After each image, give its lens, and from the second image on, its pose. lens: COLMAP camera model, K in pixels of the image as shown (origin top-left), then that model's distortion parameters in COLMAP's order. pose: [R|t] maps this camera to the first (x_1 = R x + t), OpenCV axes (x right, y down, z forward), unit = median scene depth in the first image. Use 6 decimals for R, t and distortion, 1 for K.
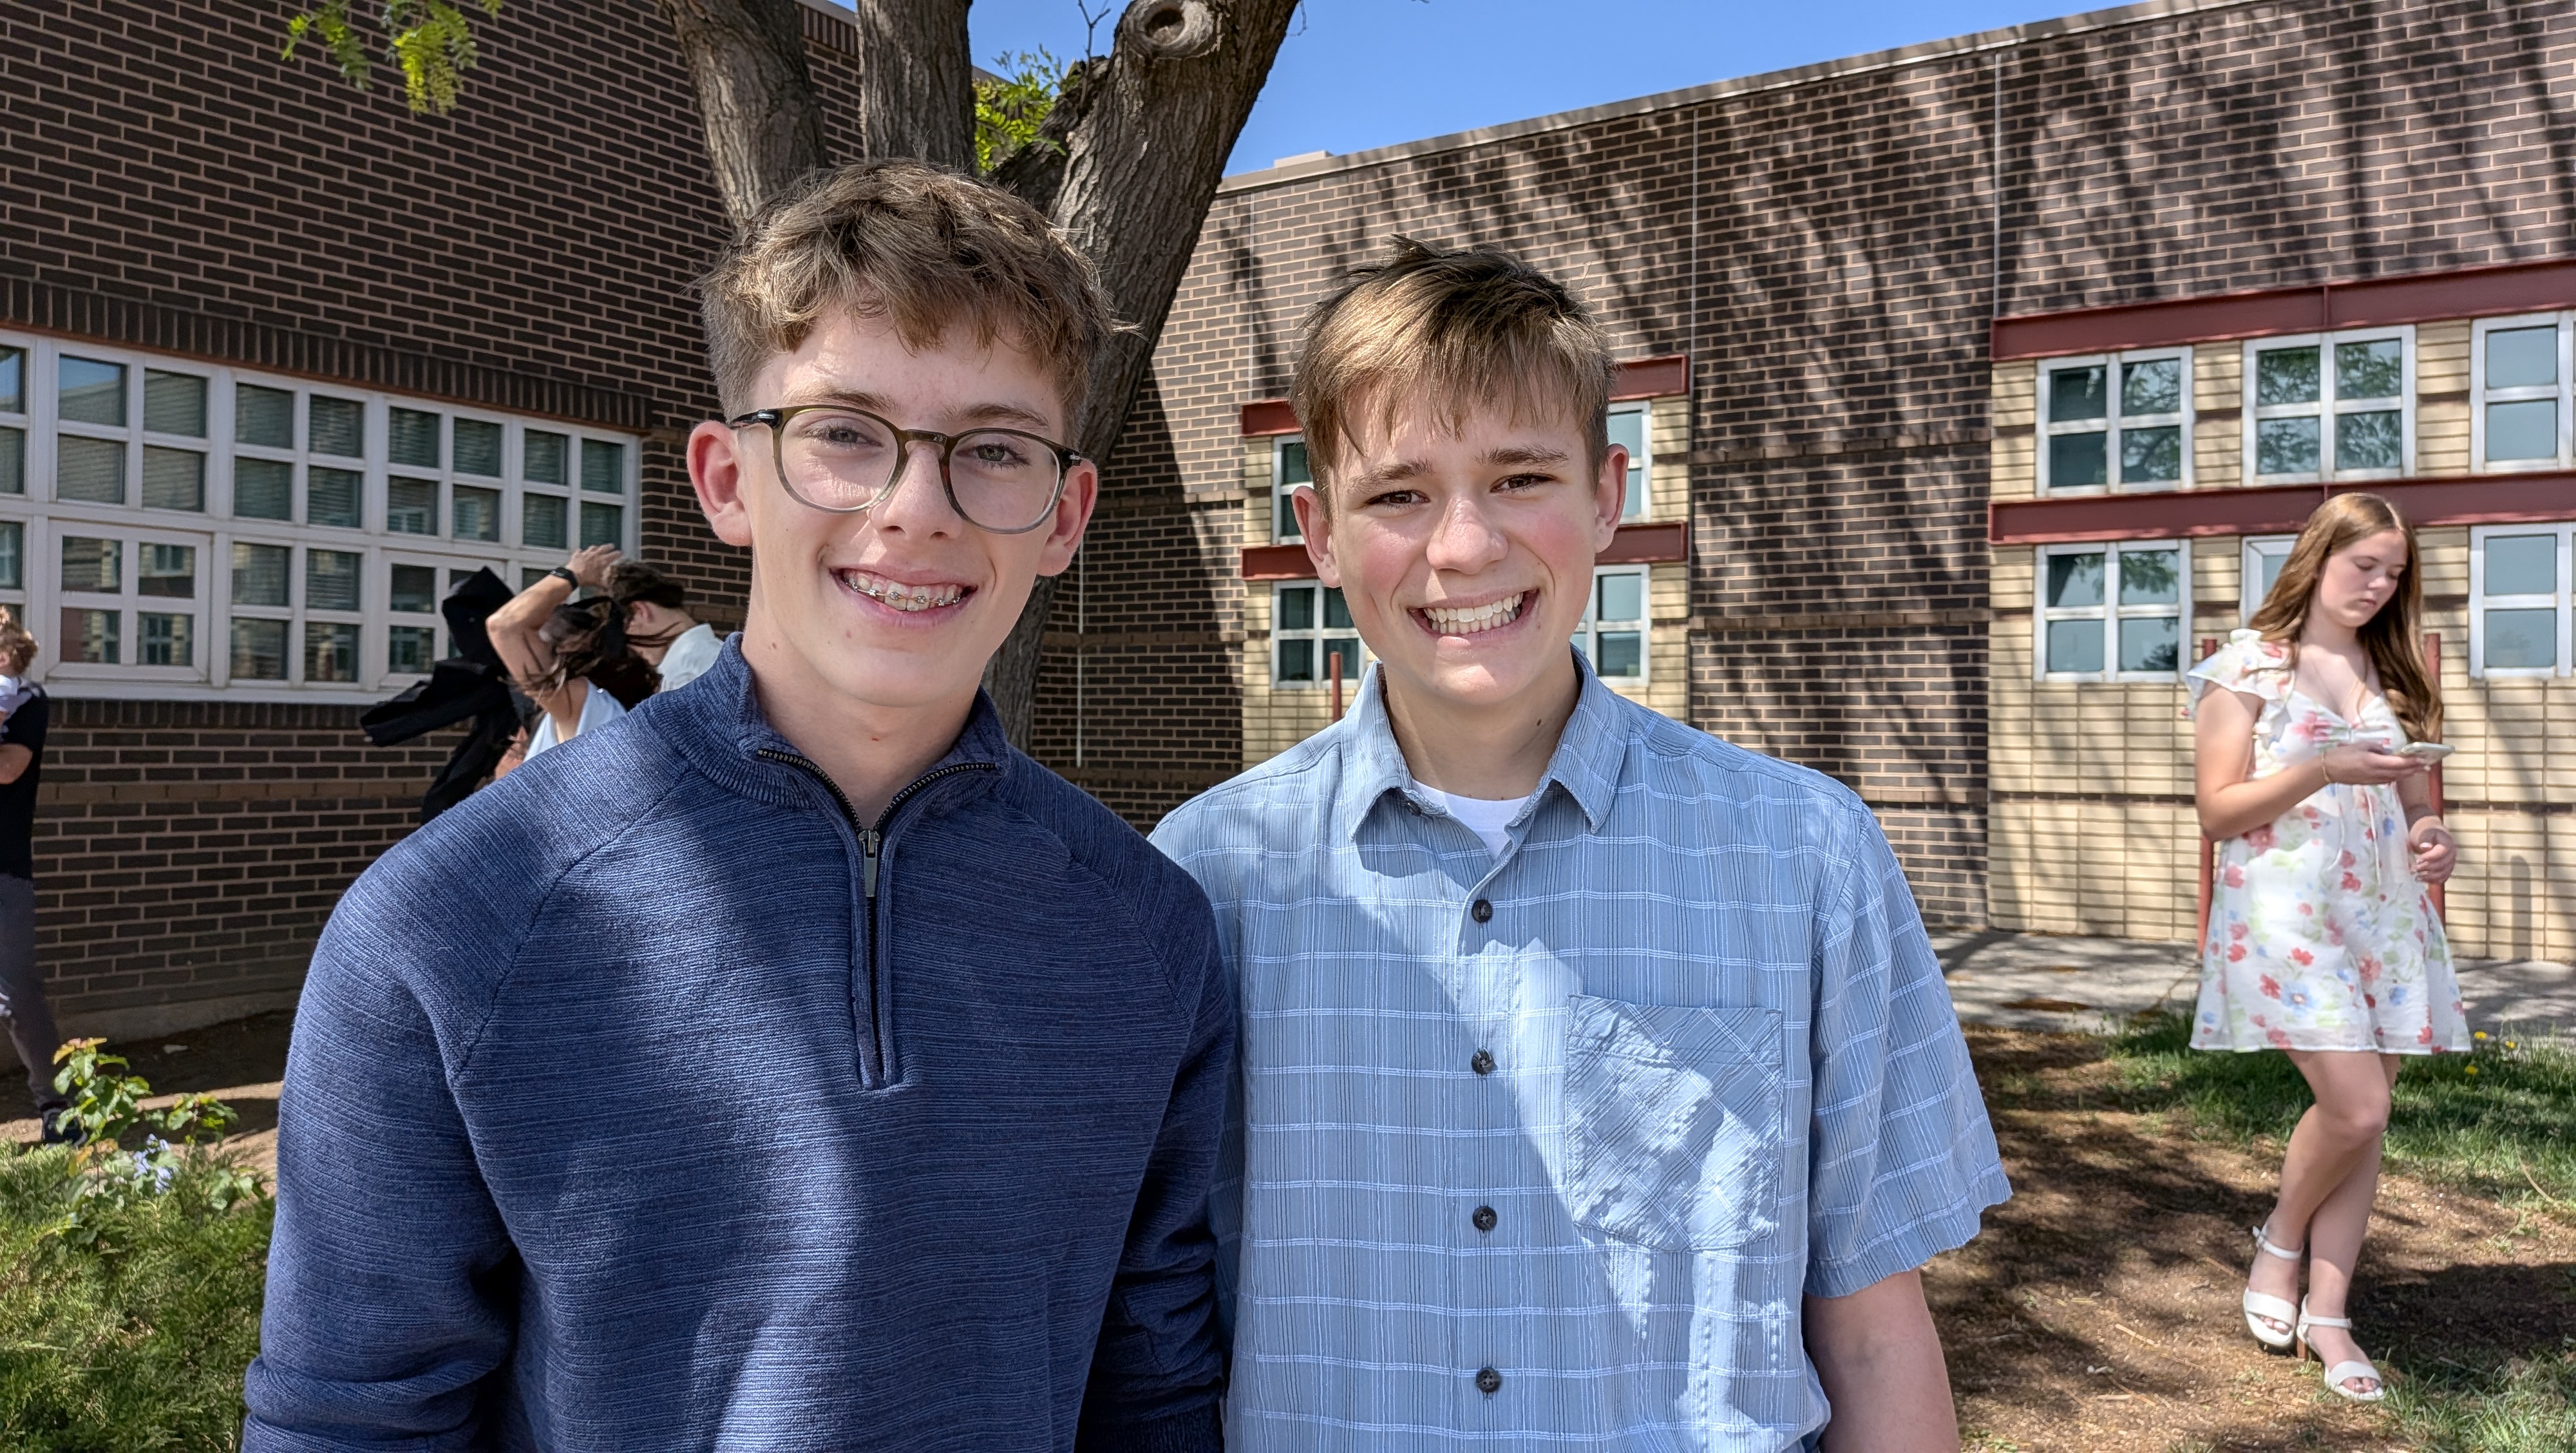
lens RADIAL K [[1945.3, 0, 1228.5], [0, 1945.3, 717.6], [0, 0, 1]] dist [0.006760, -0.037679]
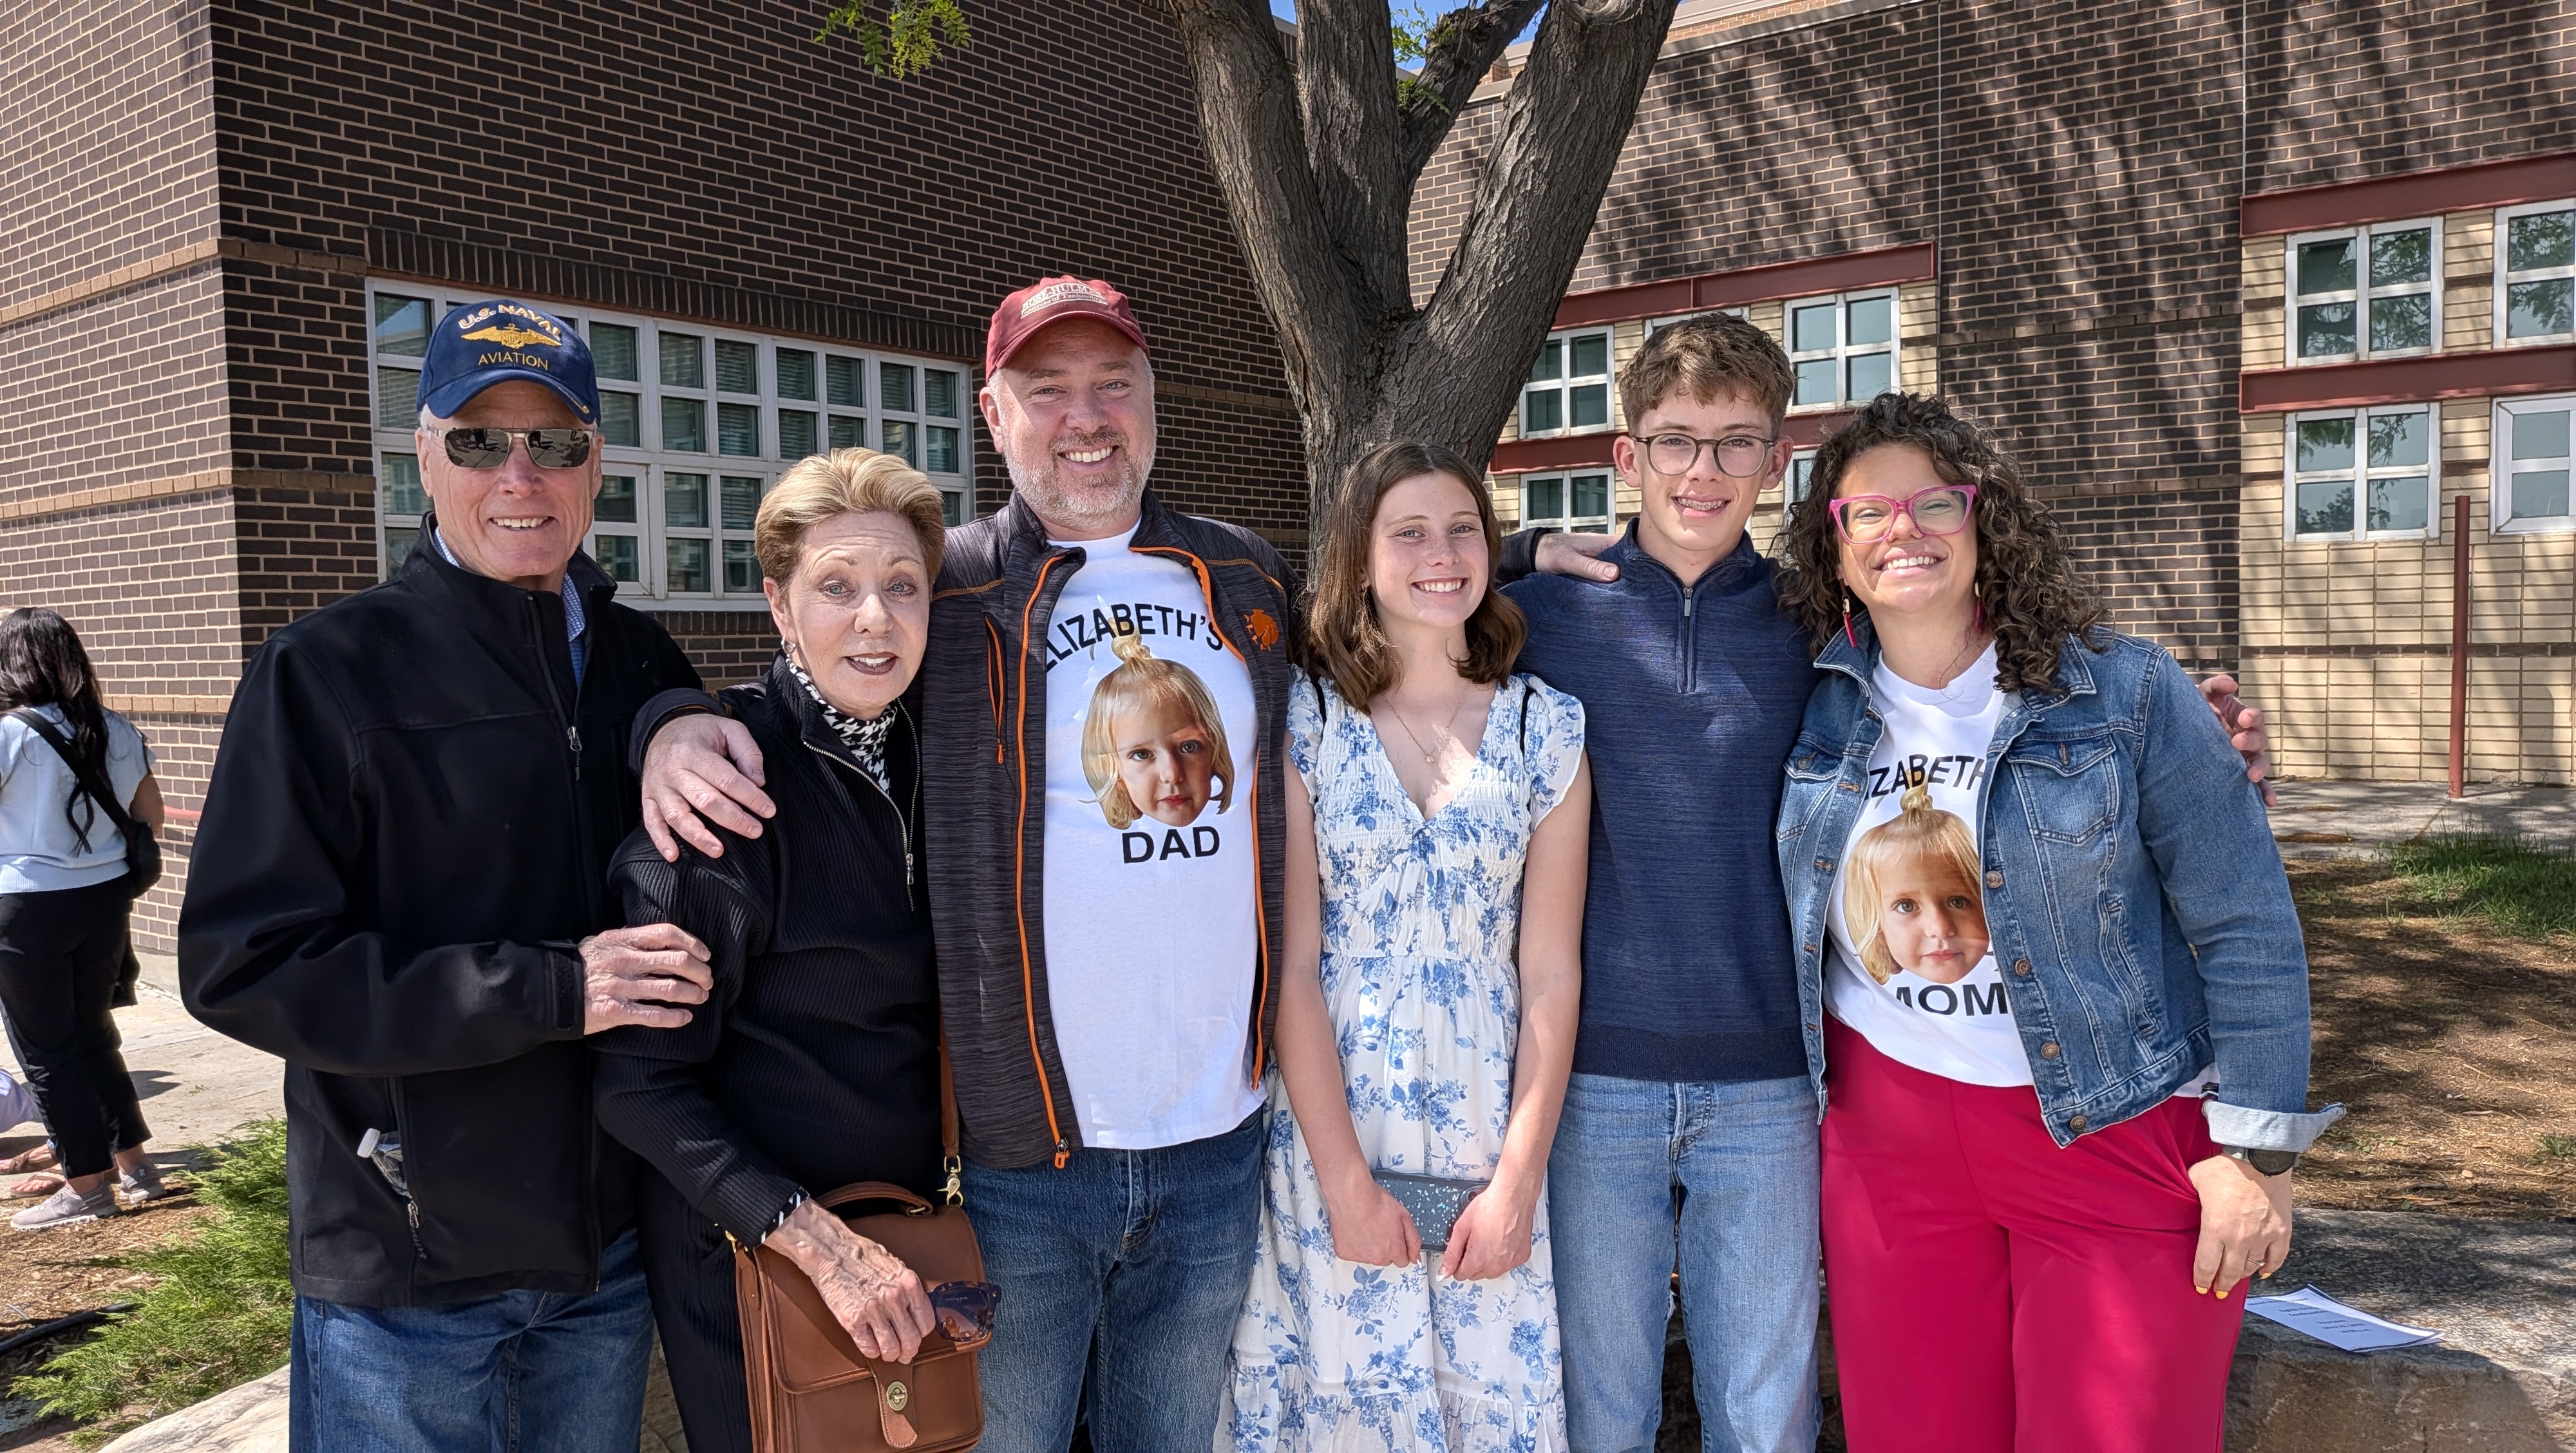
lens RADIAL K [[1945.3, 0, 1186.8], [0, 1945.3, 736.0], [0, 0, 1]] dist [0.006760, -0.037679]
pose [[0.996358, -0.026086, -0.081179, -0.097337], [0.031046, 0.997688, 0.060448, 0.004082], [0.079414, -0.062749, 0.994865, -0.103717]]
